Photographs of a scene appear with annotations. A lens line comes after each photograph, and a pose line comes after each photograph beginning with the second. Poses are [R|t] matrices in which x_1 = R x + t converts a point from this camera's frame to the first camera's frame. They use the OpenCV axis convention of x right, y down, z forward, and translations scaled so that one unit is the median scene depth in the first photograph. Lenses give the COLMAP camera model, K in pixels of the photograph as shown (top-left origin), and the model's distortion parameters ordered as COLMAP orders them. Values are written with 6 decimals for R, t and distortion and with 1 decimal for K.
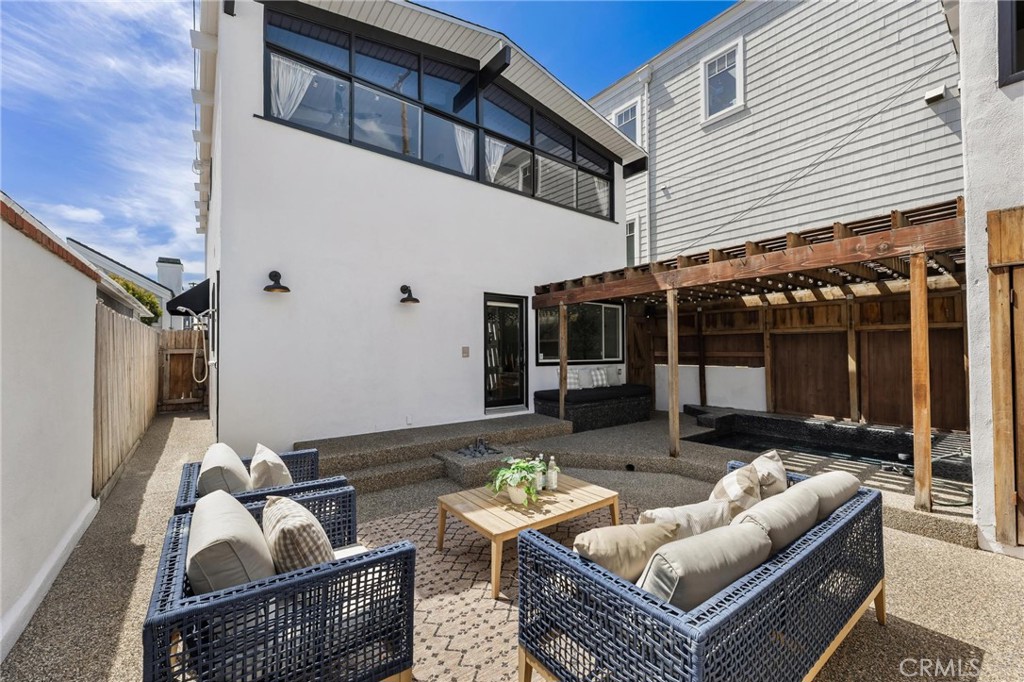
lens RADIAL K [[409.5, 0, 510.4], [0, 409.5, 342.6], [0, 0, 1]] dist [0.003155, -0.000957]
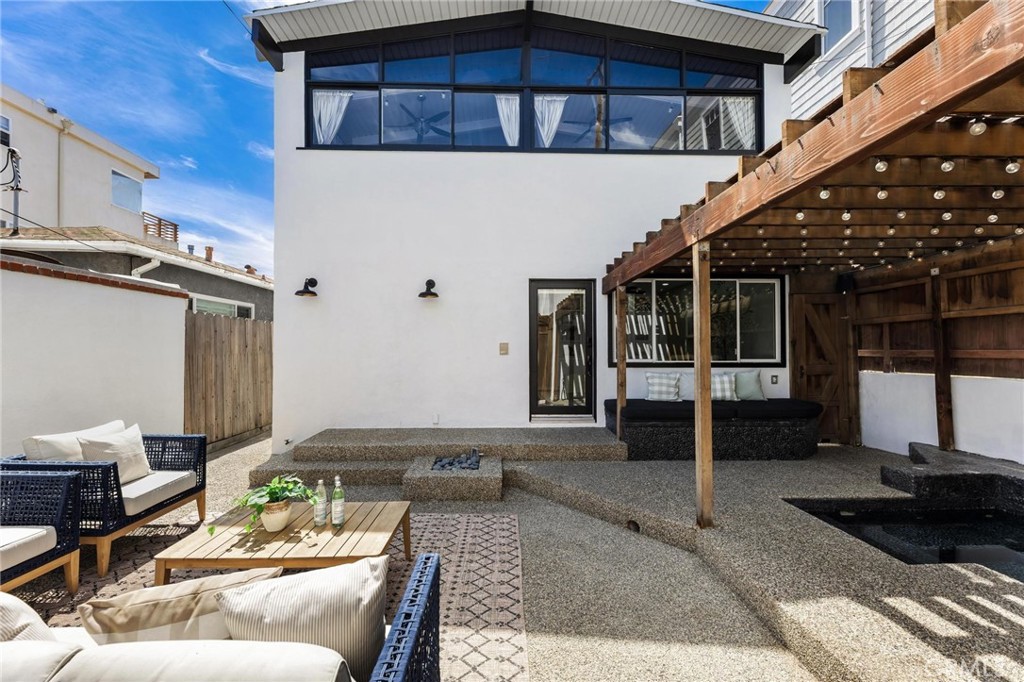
lens RADIAL K [[409.5, 0, 510.0], [0, 409.5, 345.2], [0, 0, 1]] dist [0.003155, -0.000957]
pose [[0.810699, -0.004543, -0.585445, 0.382150], [0.010245, 0.999927, 0.006427, 0.008847], [0.585373, -0.011208, 0.810687, 0.265422]]
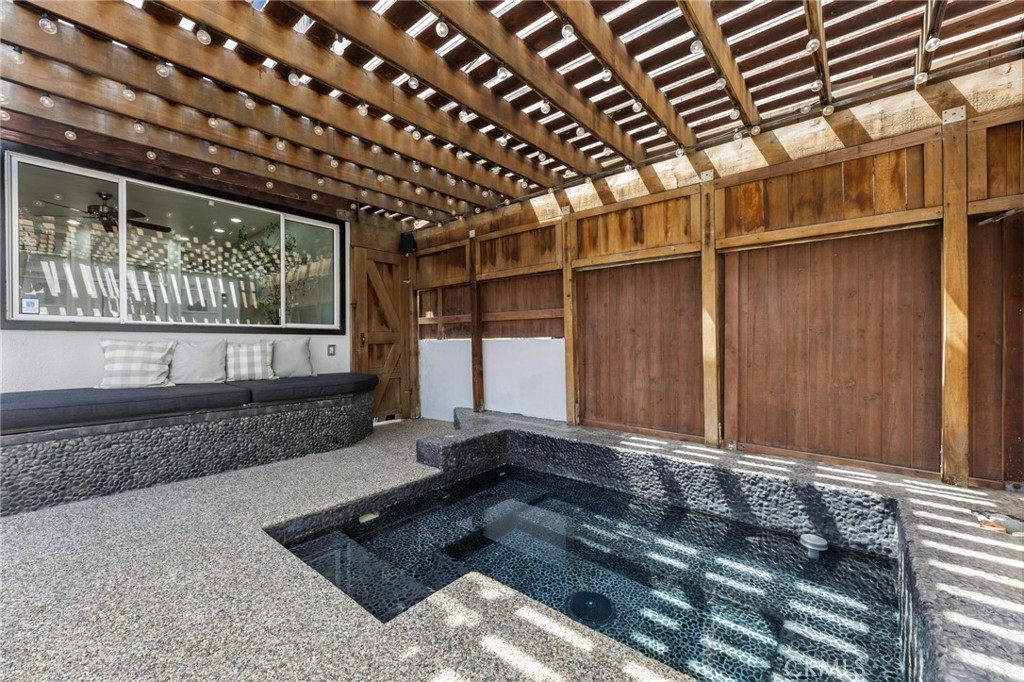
lens RADIAL K [[409.5, 0, 510.9], [0, 409.5, 342.9], [0, 0, 1]] dist [0.003155, -0.000957]
pose [[0.976150, 0.002573, 0.217081, 0.467567], [-0.006993, 0.999784, 0.019595, 0.062144], [-0.216984, -0.020645, 0.975957, 0.541785]]
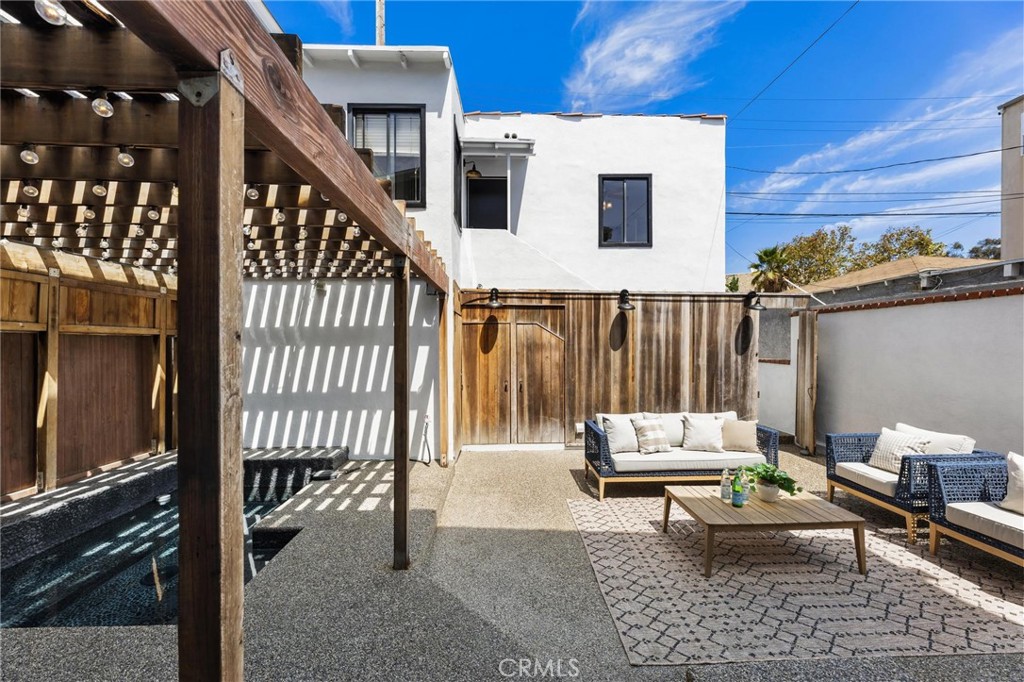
lens RADIAL K [[409.5, 0, 512.5], [0, 409.5, 344.1], [0, 0, 1]] dist [0.003155, -0.000957]
pose [[-0.818149, 0.004439, 0.574989, -0.024000], [-0.004950, 0.999879, -0.014763, -0.005812], [-0.574985, -0.014924, -0.818028, 1.002278]]
